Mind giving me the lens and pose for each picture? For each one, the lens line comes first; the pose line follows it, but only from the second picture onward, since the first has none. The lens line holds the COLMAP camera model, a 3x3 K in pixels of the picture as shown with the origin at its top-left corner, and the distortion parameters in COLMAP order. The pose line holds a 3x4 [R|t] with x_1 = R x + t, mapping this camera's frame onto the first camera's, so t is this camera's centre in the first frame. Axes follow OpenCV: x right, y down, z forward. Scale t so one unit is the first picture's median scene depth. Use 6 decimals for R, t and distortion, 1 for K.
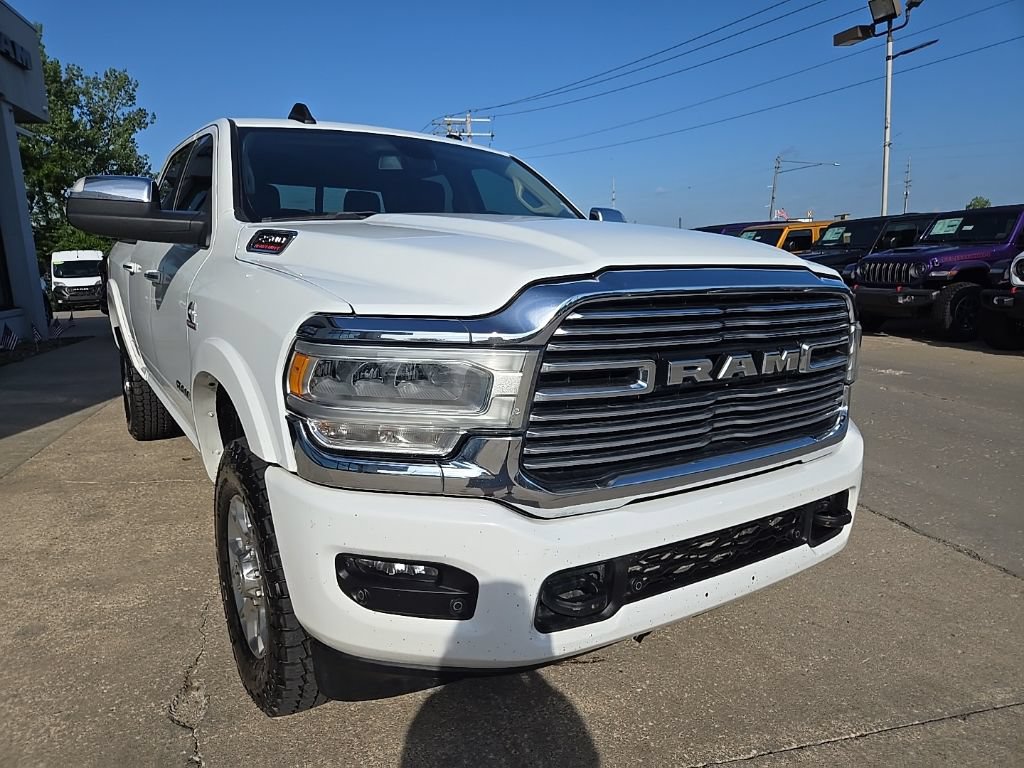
lens RADIAL K [[674.3, 0, 507.8], [0, 674.3, 388.8], [0, 0, 1]] dist [0.069632, -0.053408]
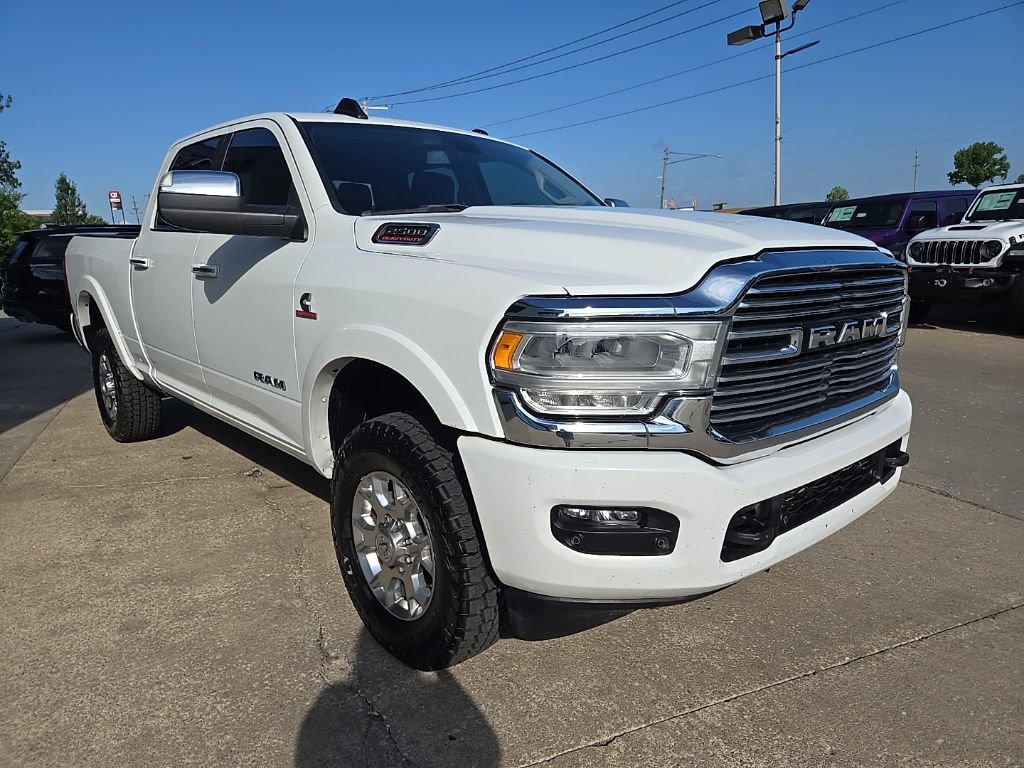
lens RADIAL K [[674.3, 0, 507.8], [0, 674.3, 388.8], [0, 0, 1]] dist [0.069632, -0.053408]
pose [[0.988914, -0.044769, 0.141580, -0.321912], [0.042838, 0.998943, 0.016654, 0.015713], [-0.142176, -0.010404, 0.989787, -0.075552]]
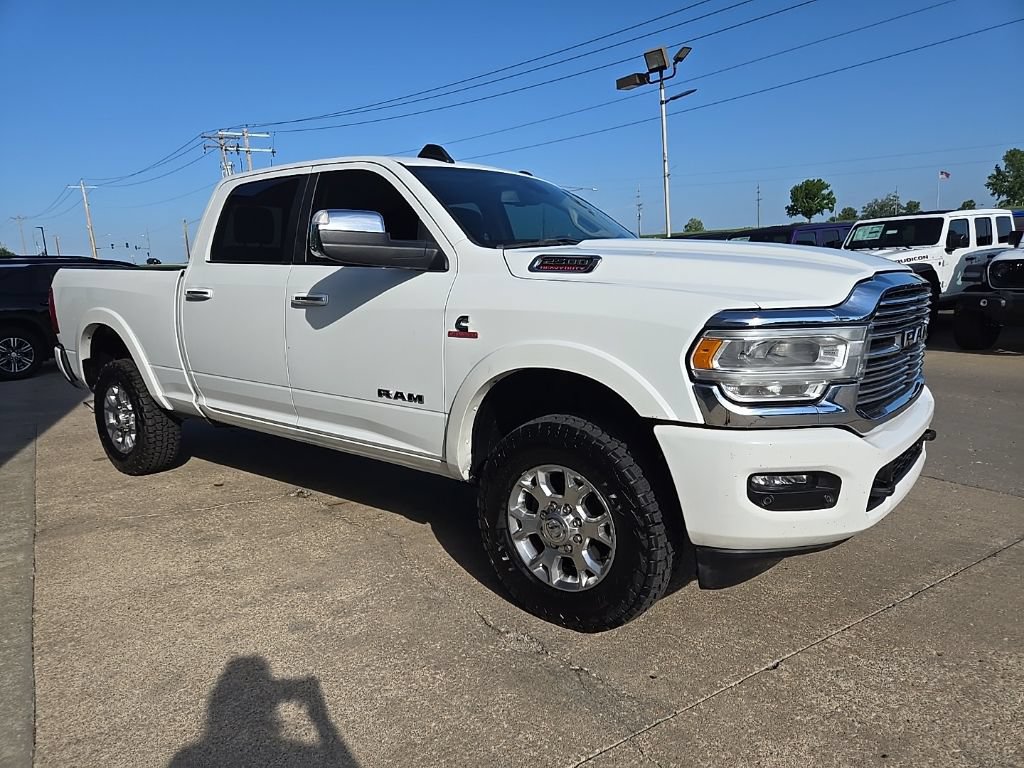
lens RADIAL K [[674.3, 0, 507.8], [0, 674.3, 388.8], [0, 0, 1]] dist [0.069632, -0.053408]
pose [[0.948621, -0.076749, 0.306966, -0.789869], [0.084601, 0.996339, -0.012335, 0.023357], [-0.304896, 0.037671, 0.951640, -0.156961]]
